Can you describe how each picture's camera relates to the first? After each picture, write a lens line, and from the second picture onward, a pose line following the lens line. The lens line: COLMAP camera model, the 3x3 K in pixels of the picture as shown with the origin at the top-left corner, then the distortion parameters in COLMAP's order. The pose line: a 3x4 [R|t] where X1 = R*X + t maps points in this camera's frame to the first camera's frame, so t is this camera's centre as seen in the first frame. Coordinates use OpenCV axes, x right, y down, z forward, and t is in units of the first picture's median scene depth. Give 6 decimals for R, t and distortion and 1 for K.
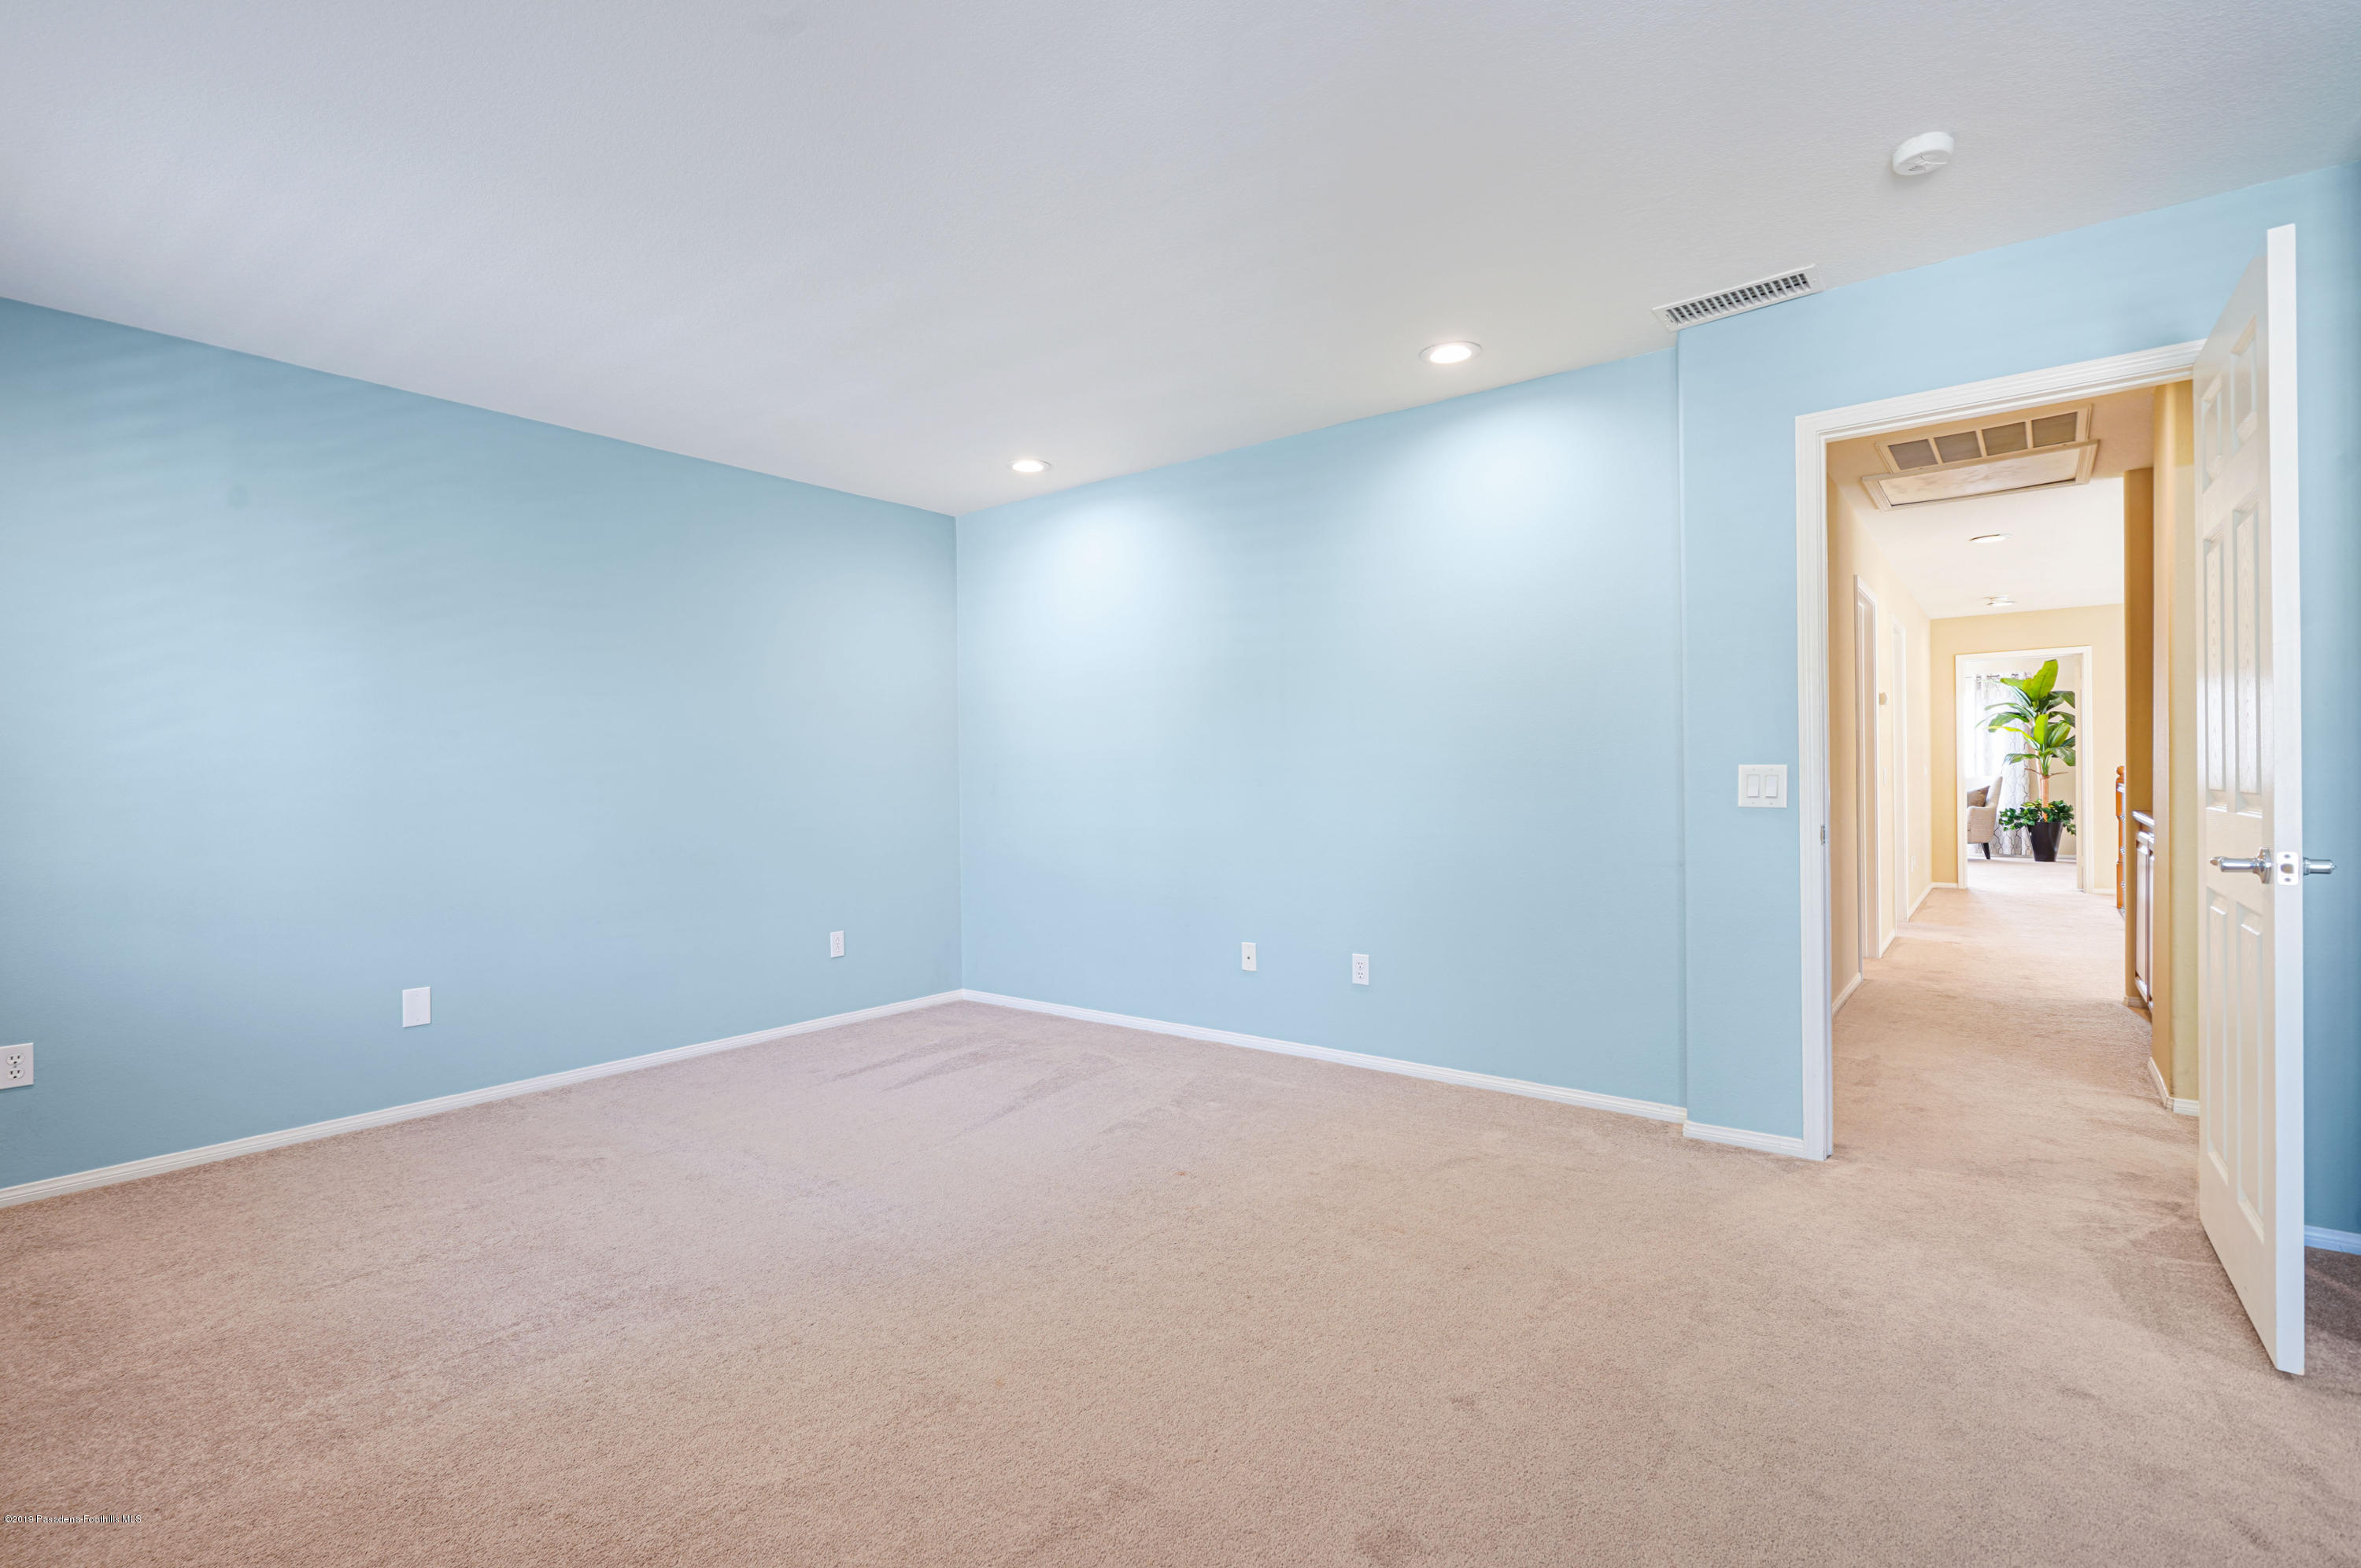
lens RADIAL K [[1078.6, 0, 1164.8], [0, 1078.6, 787.8], [0, 0, 1]] dist [-0.017546, 0.006755]
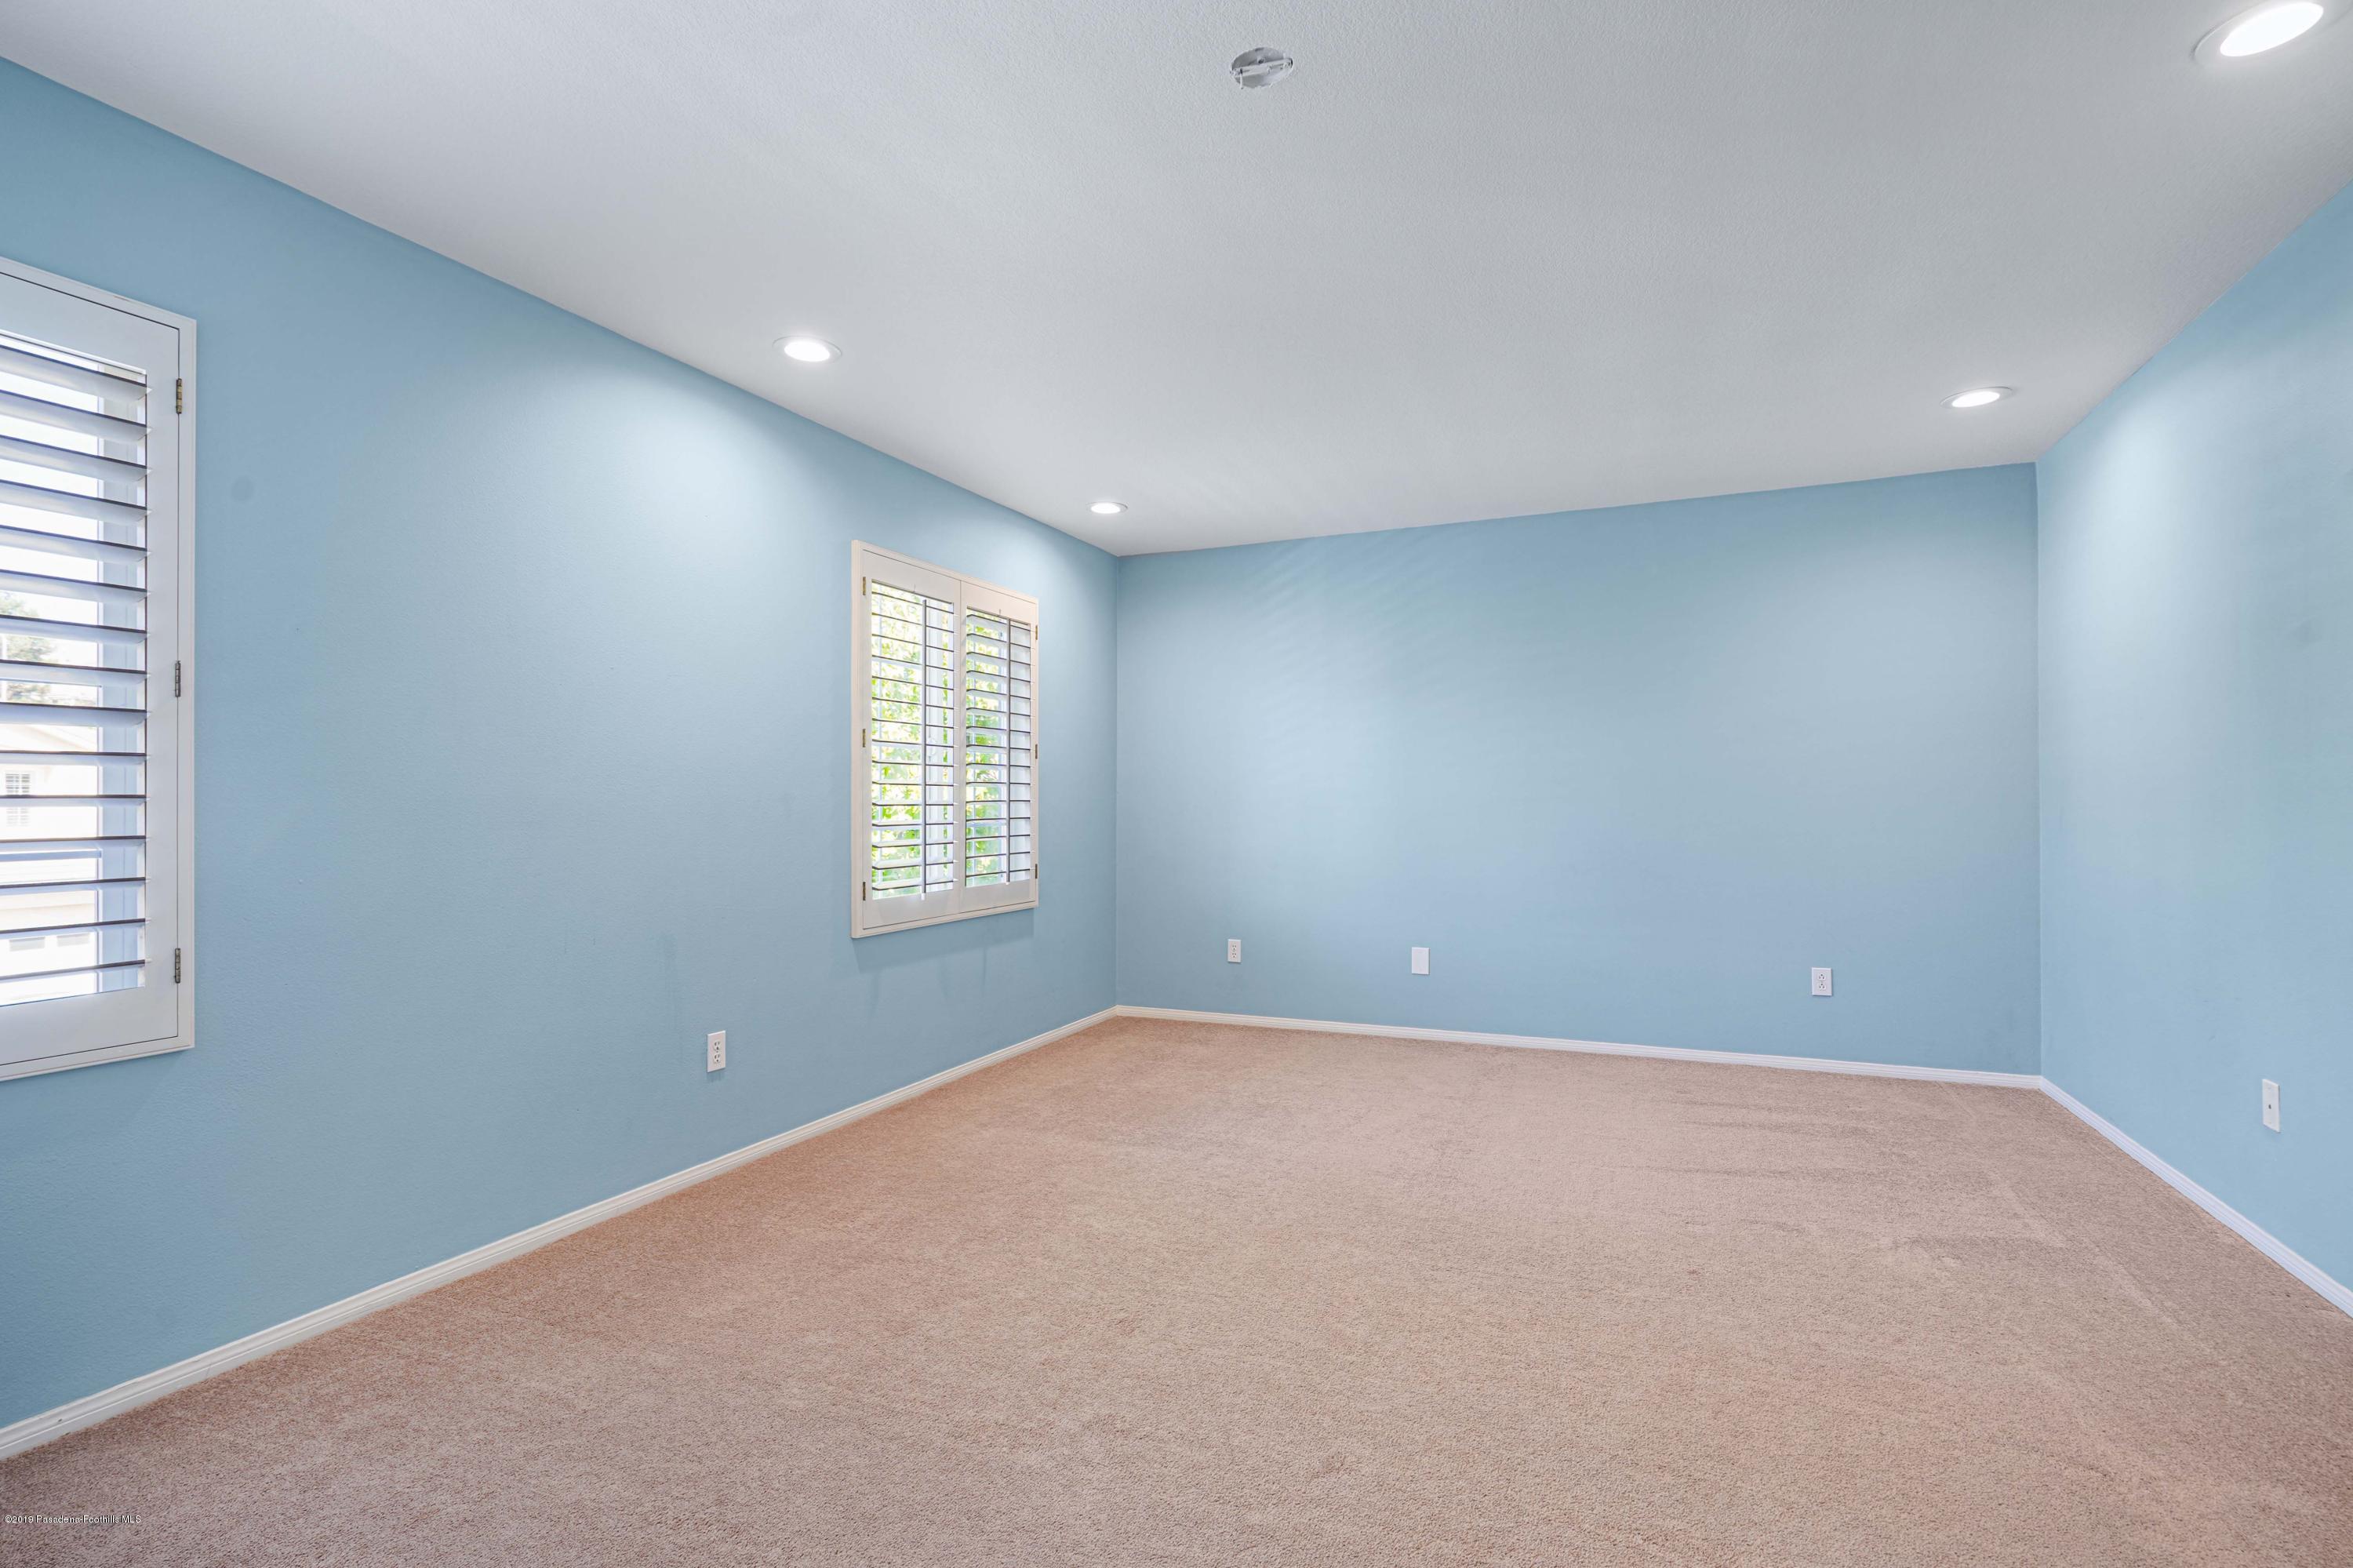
lens RADIAL K [[1075.1, 0, 1164.8], [0, 1075.1, 789.9], [0, 0, 1]] dist [-0.017546, 0.006755]
pose [[0.256989, -0.003414, -0.966408, 0.563892], [-0.009705, 0.999934, -0.006113, -0.008476], [0.966366, 0.010950, 0.256939, 0.299425]]
